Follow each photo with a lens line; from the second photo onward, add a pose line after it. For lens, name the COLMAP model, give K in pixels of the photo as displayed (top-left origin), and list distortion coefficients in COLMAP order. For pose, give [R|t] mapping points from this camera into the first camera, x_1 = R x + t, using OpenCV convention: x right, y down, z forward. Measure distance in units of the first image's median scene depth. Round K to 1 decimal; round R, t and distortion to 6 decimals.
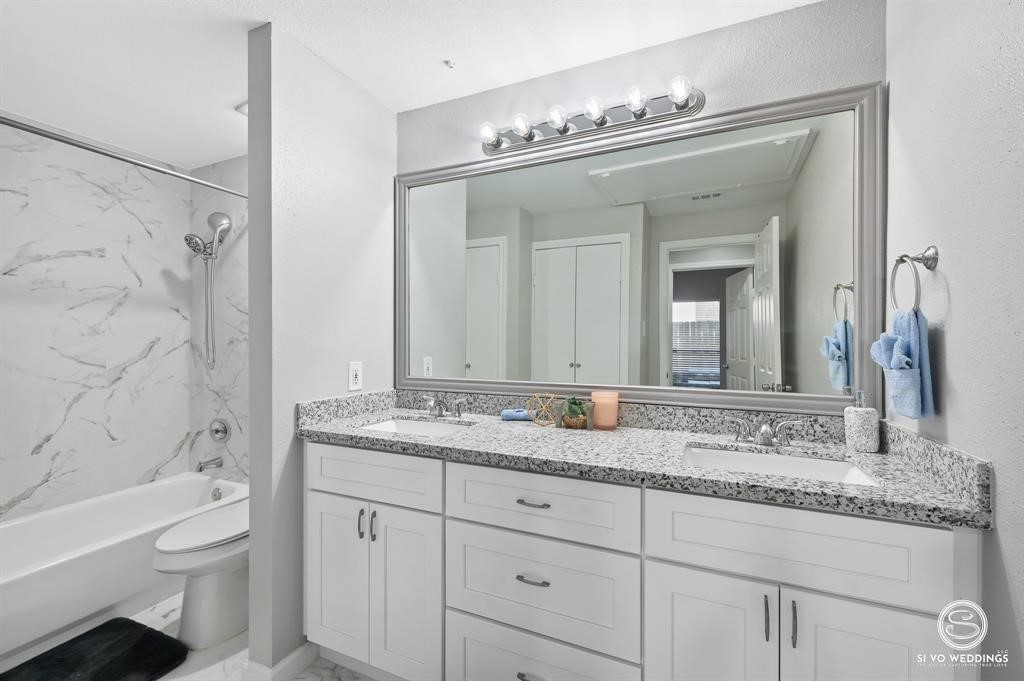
lens RADIAL K [[446.9, 0, 530.2], [0, 446.9, 339.2], [0, 0, 1]] dist [-0.002803, 0.001120]
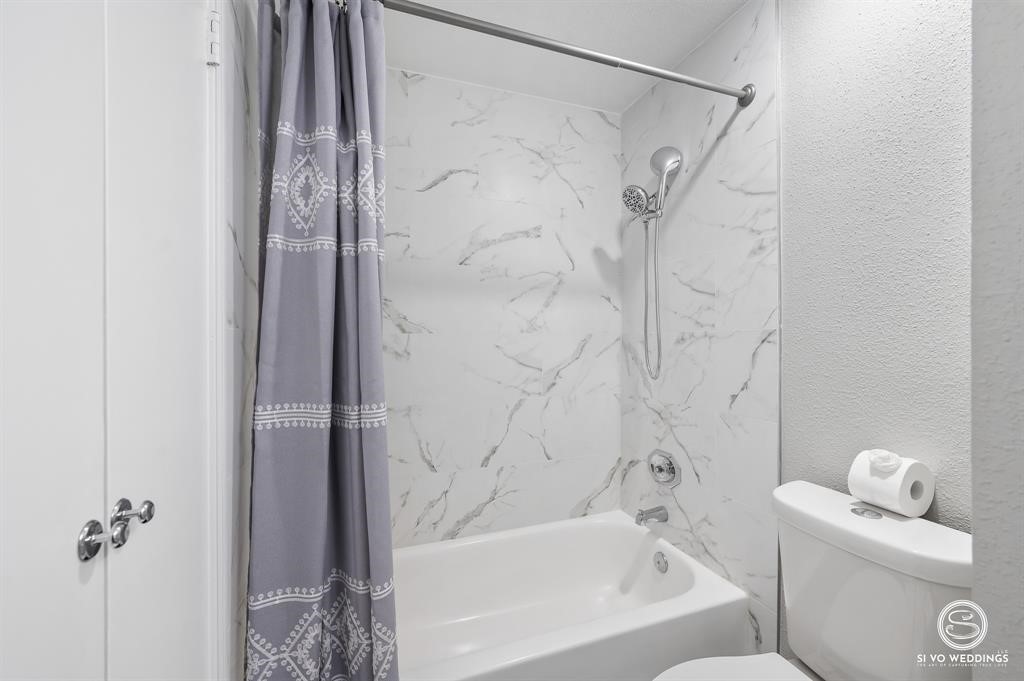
lens RADIAL K [[446.9, 0, 513.8], [0, 446.9, 340.8], [0, 0, 1]] dist [-0.002803, 0.001120]
pose [[0.696393, -0.000932, -0.717660, -0.375497], [0.001277, 0.999999, -0.000059, 0.008092], [0.717660, -0.000875, 0.696393, 0.368944]]
